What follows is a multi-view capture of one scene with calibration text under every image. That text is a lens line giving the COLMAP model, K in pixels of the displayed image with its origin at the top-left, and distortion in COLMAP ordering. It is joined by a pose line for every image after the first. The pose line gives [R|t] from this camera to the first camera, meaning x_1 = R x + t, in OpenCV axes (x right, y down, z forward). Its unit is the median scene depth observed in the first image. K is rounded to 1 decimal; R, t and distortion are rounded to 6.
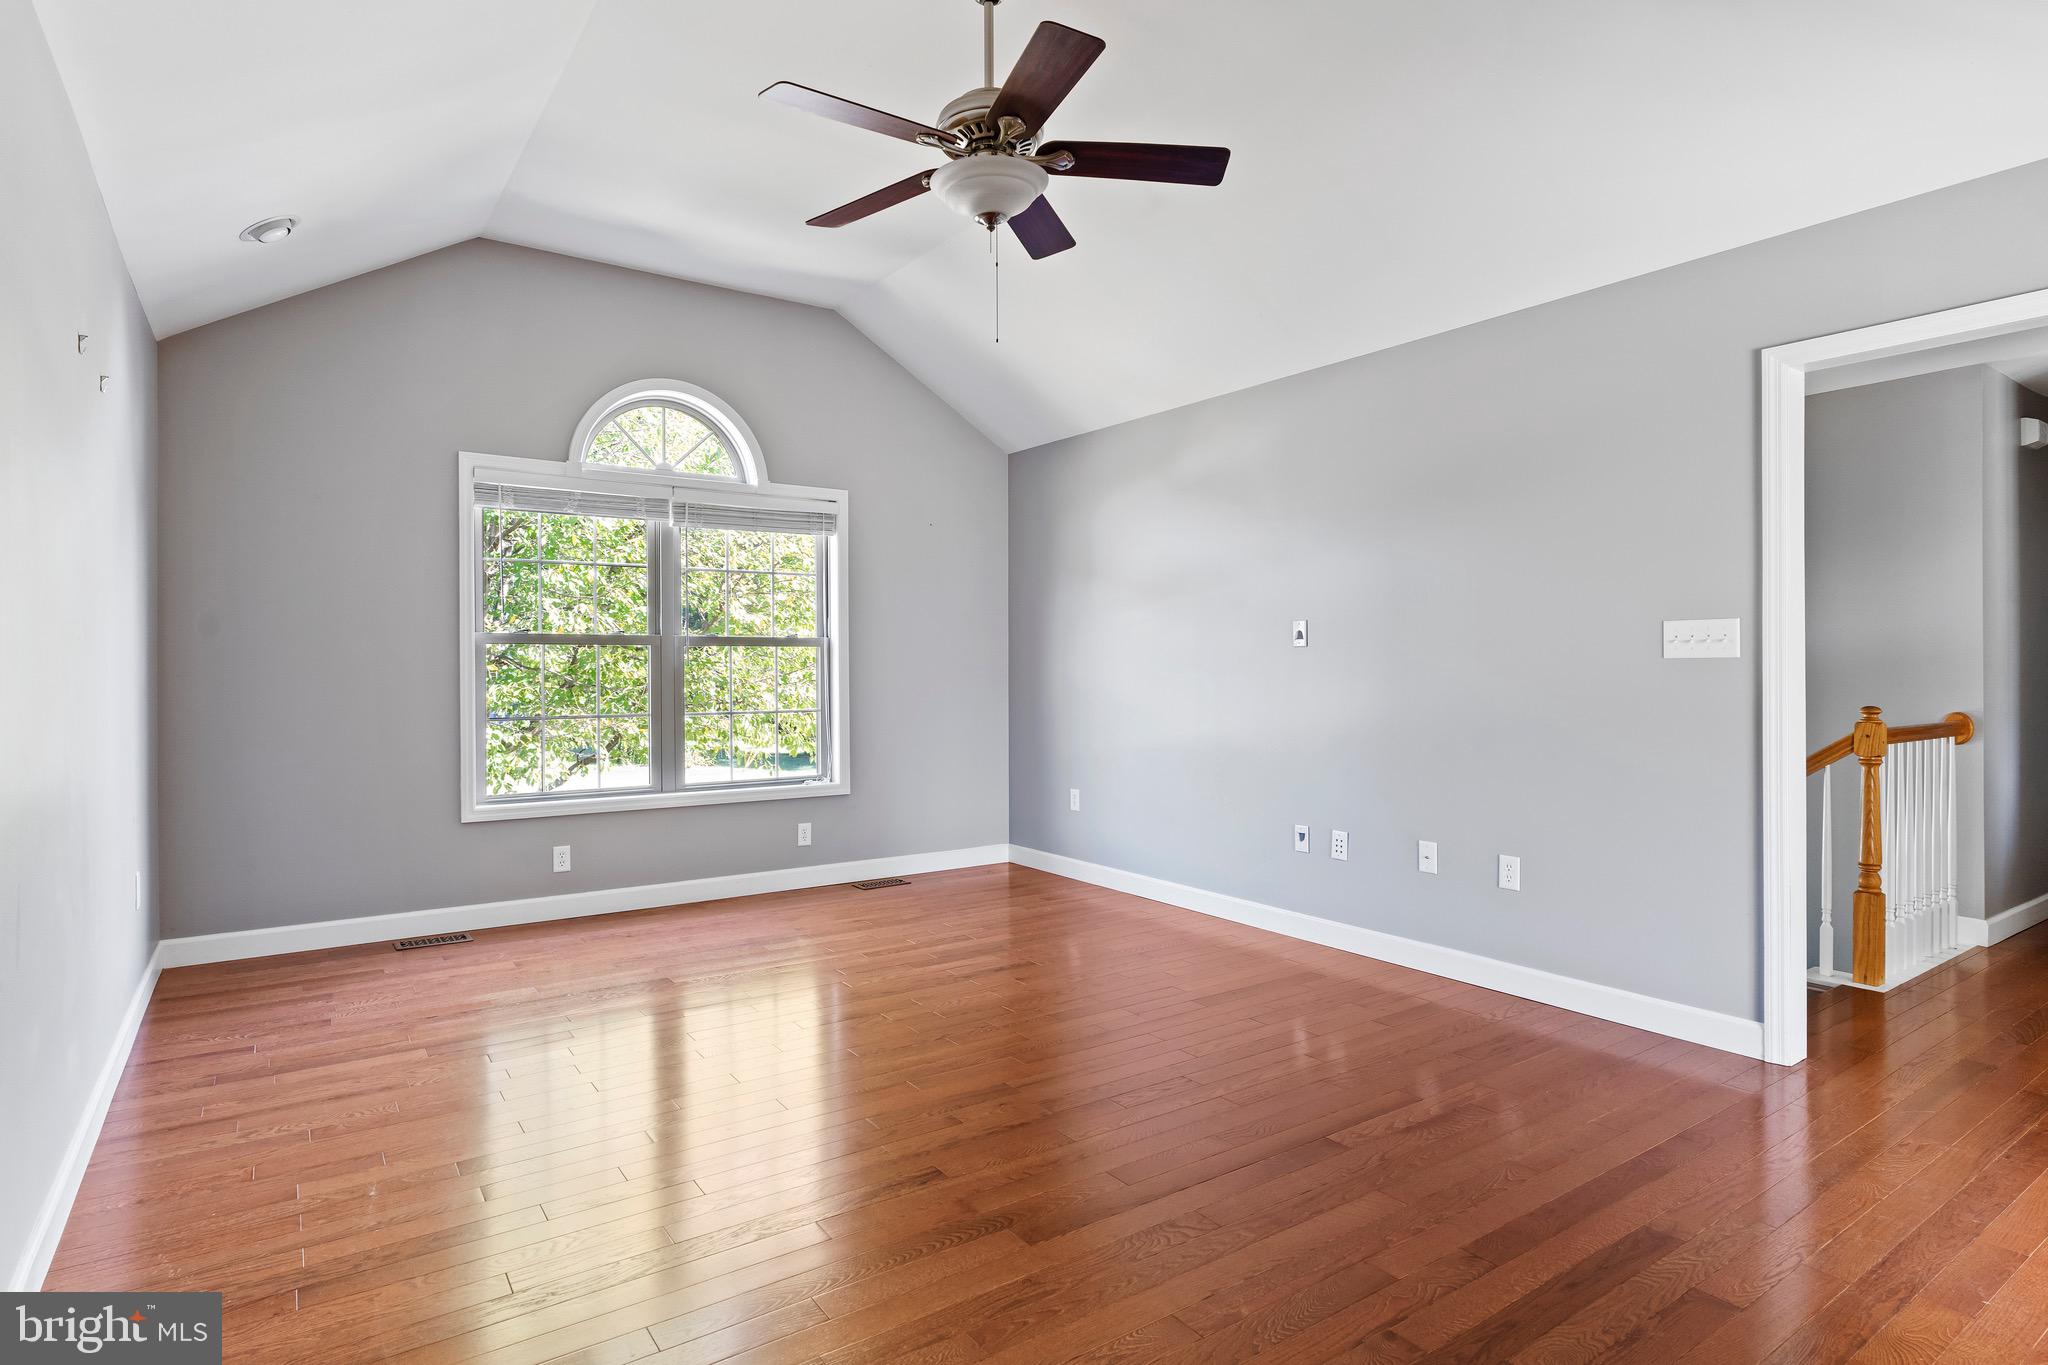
lens RADIAL K [[1071.5, 0, 1024.3], [0, 1071.5, 679.2], [0, 0, 1]] dist [-0.008745, 0.005750]
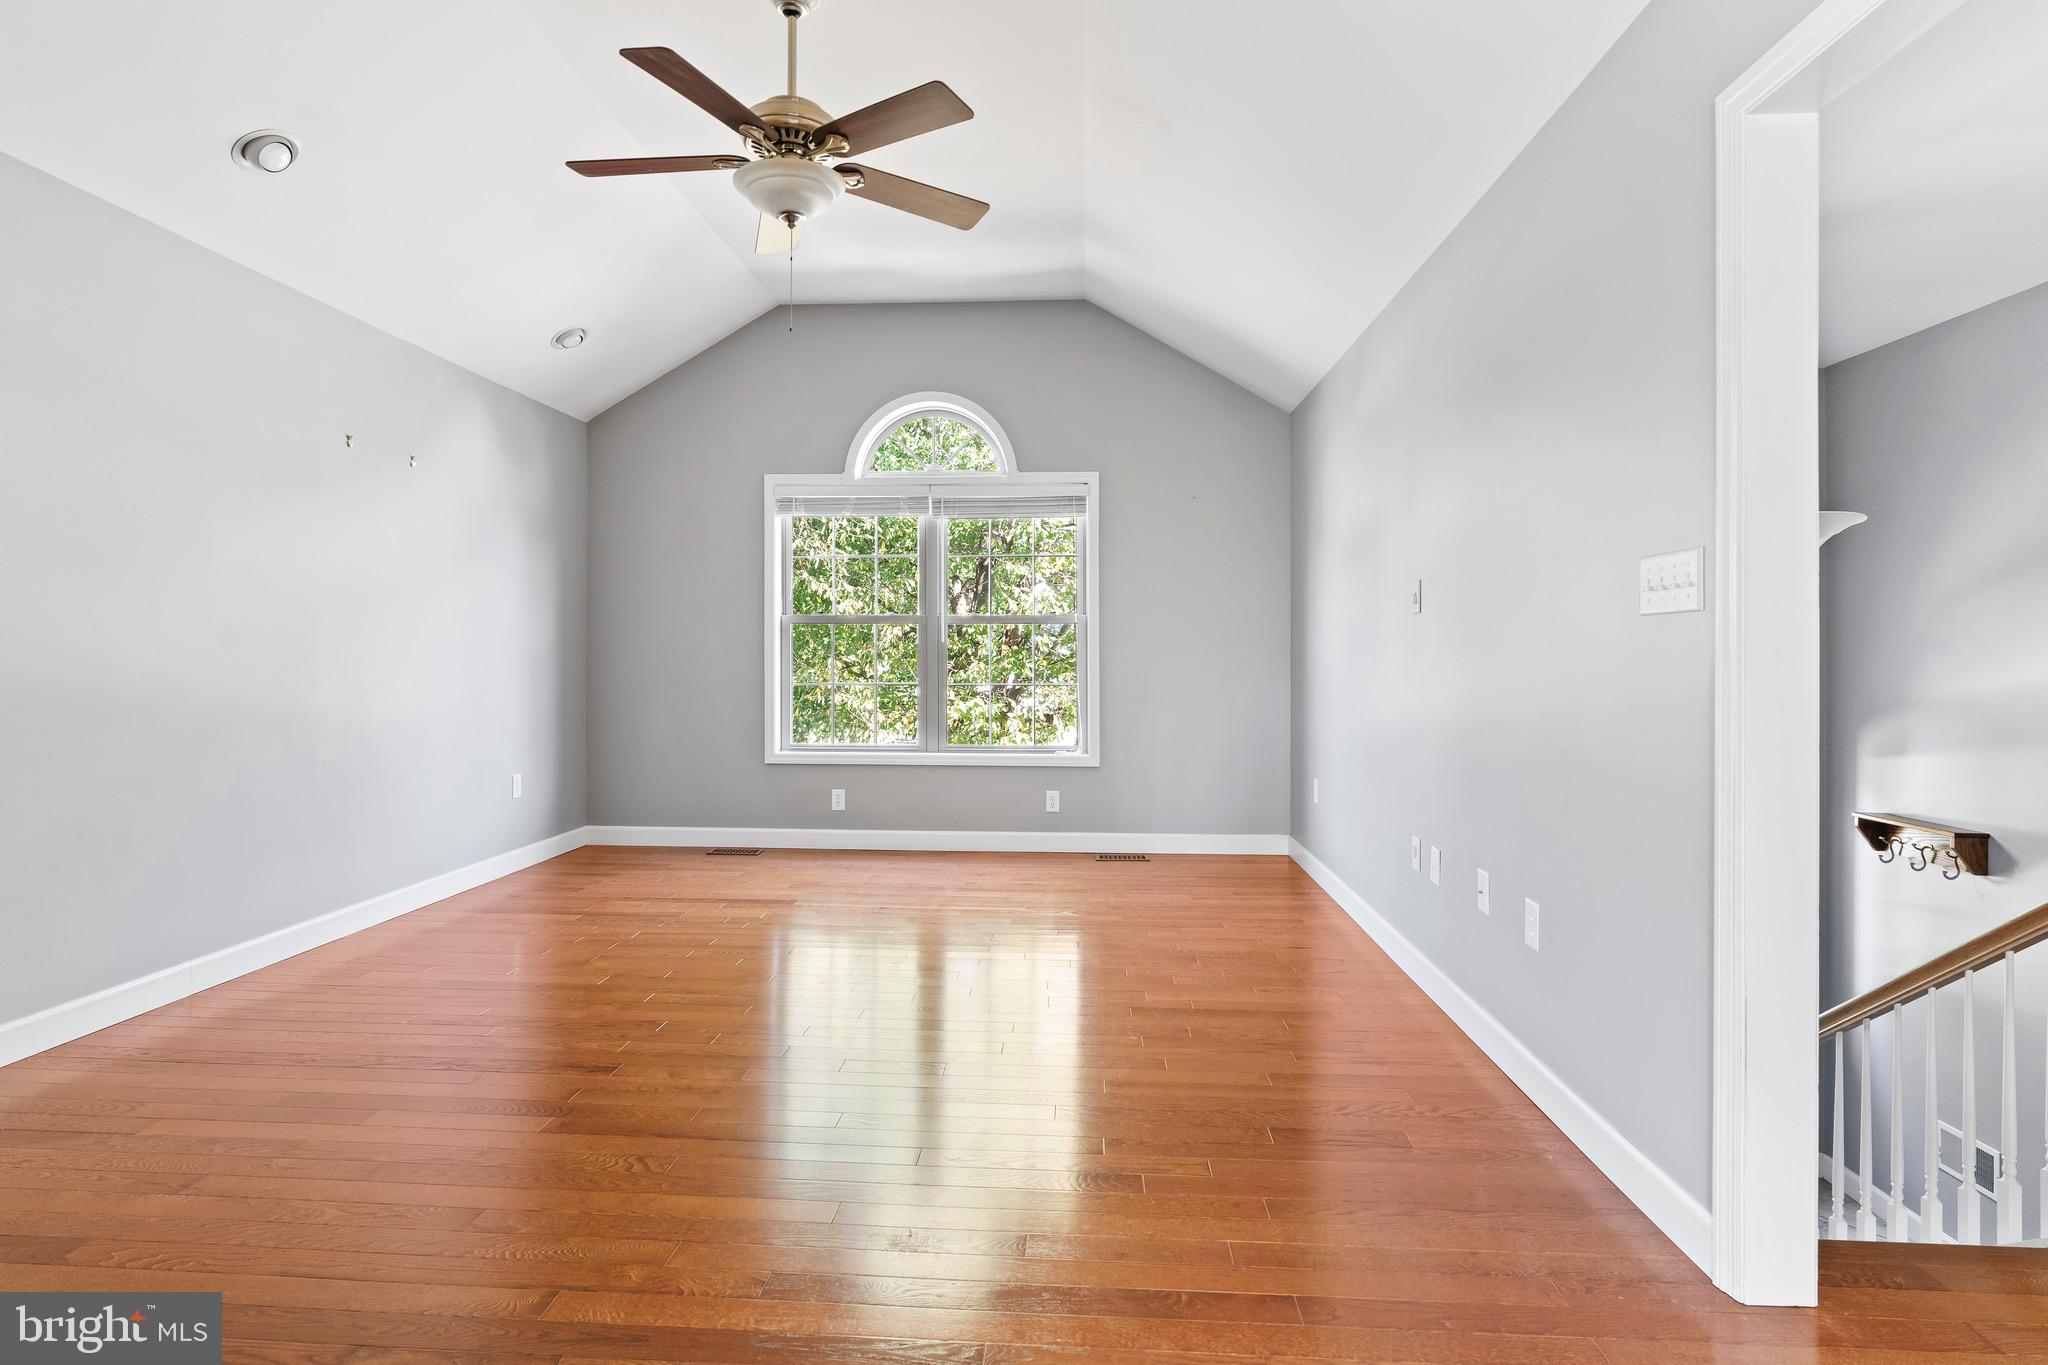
lens RADIAL K [[1071.5, 0, 1041.6], [0, 1071.5, 669.1], [0, 0, 1]] dist [-0.008745, 0.005750]
pose [[0.785997, 0.010744, -0.618137, 0.493194], [-0.011003, 0.999934, 0.003389, 0.012196], [0.618133, 0.004138, 0.786063, 0.181933]]
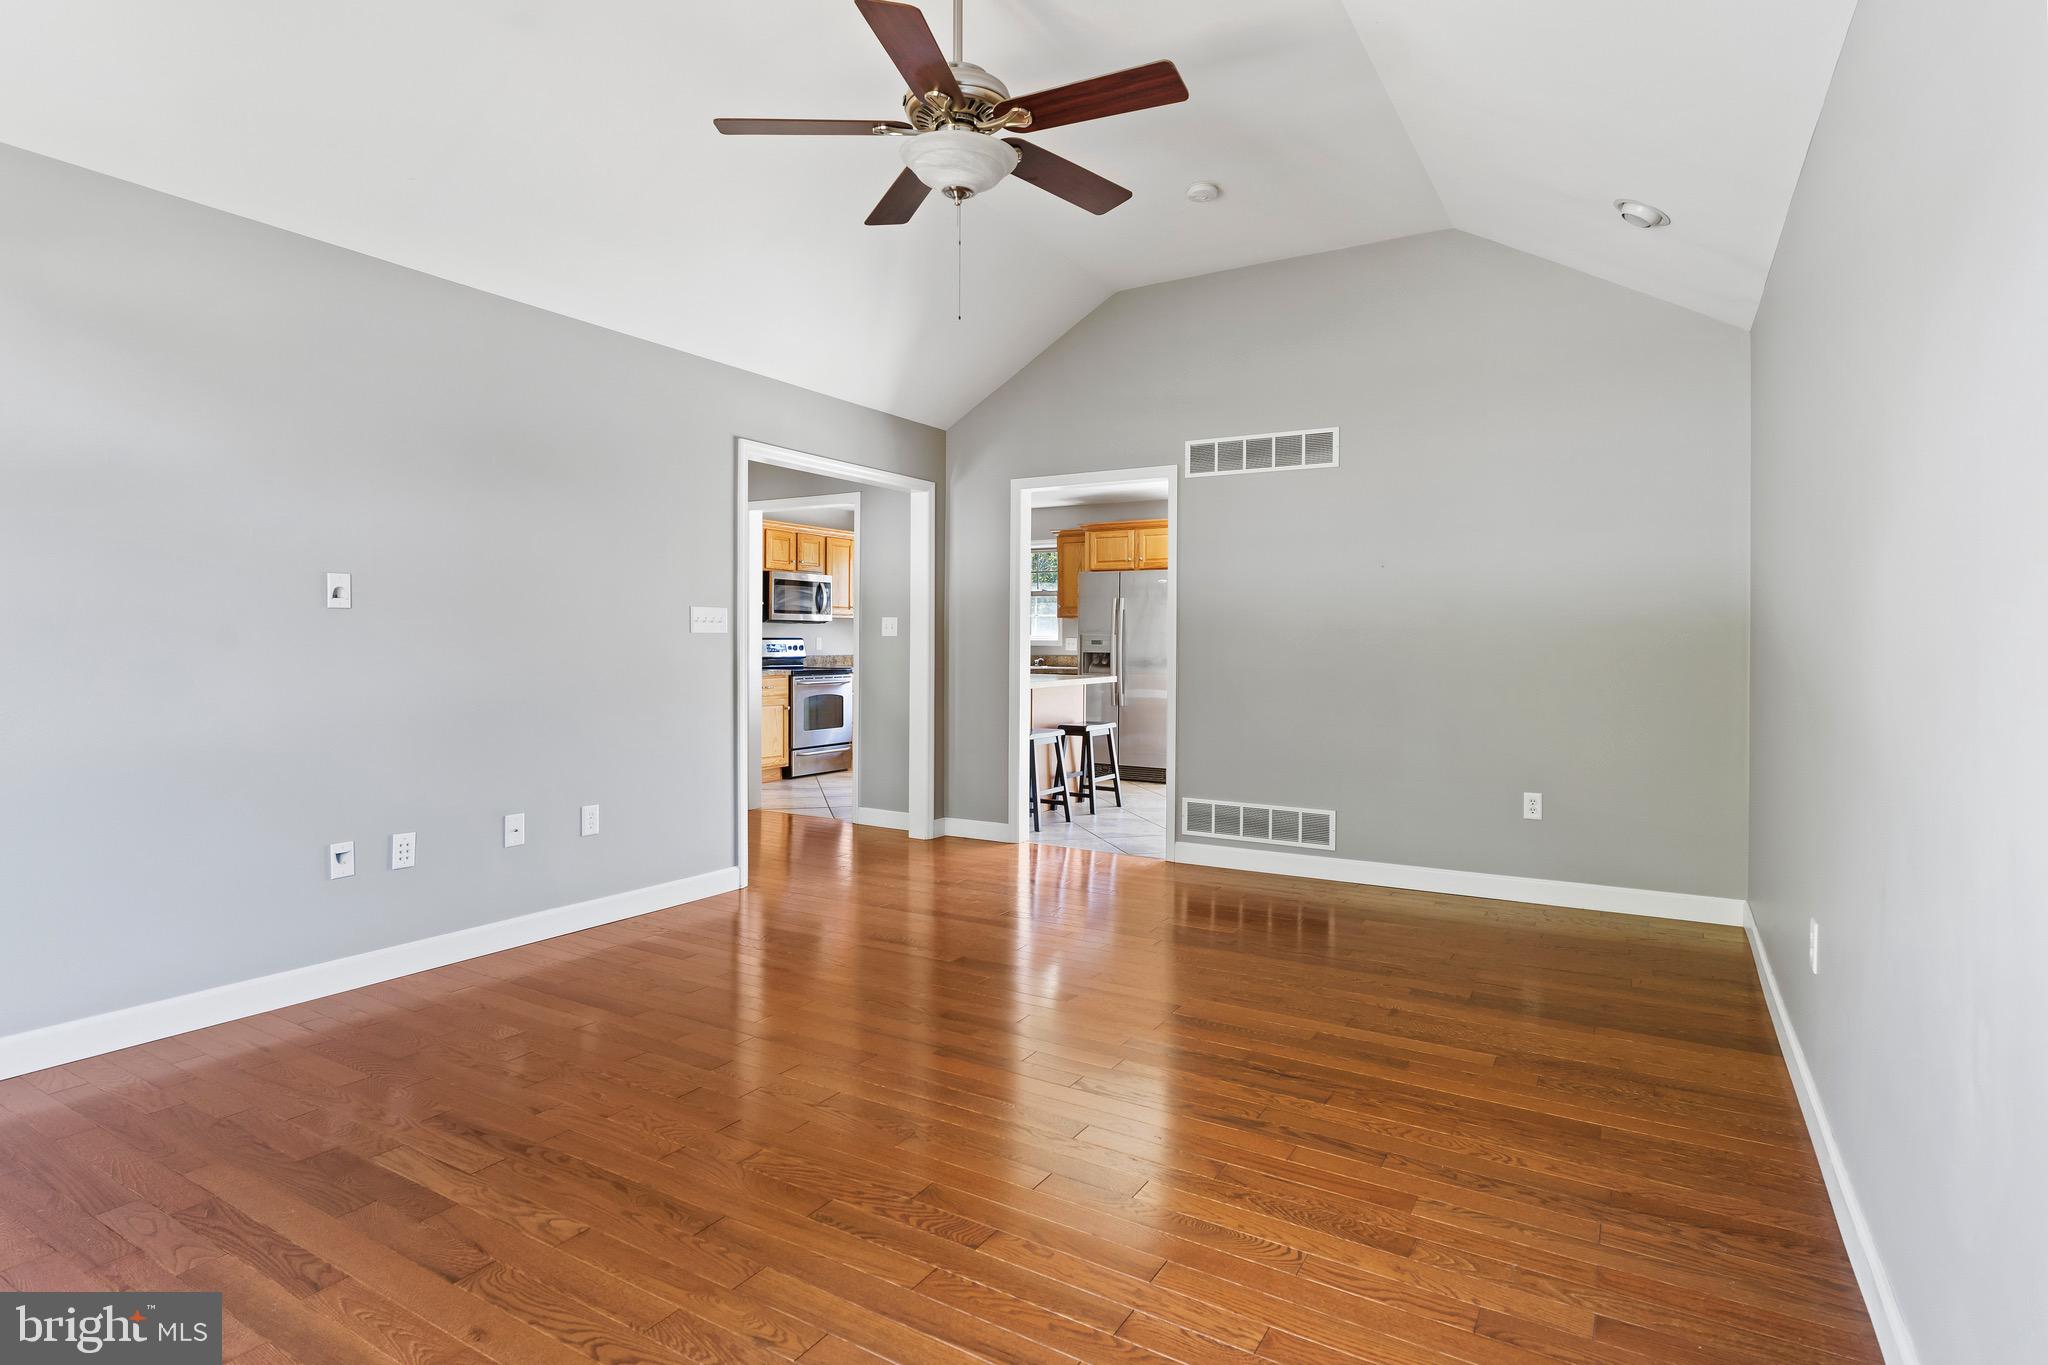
lens RADIAL K [[1071.5, 0, 1002.1], [0, 1071.5, 669.7], [0, 0, 1]] dist [-0.008745, 0.005750]
pose [[-0.403657, -0.018864, 0.914716, -0.576126], [0.007916, 0.999678, 0.024110, -0.000931], [-0.914876, 0.016973, -0.403377, 0.810933]]
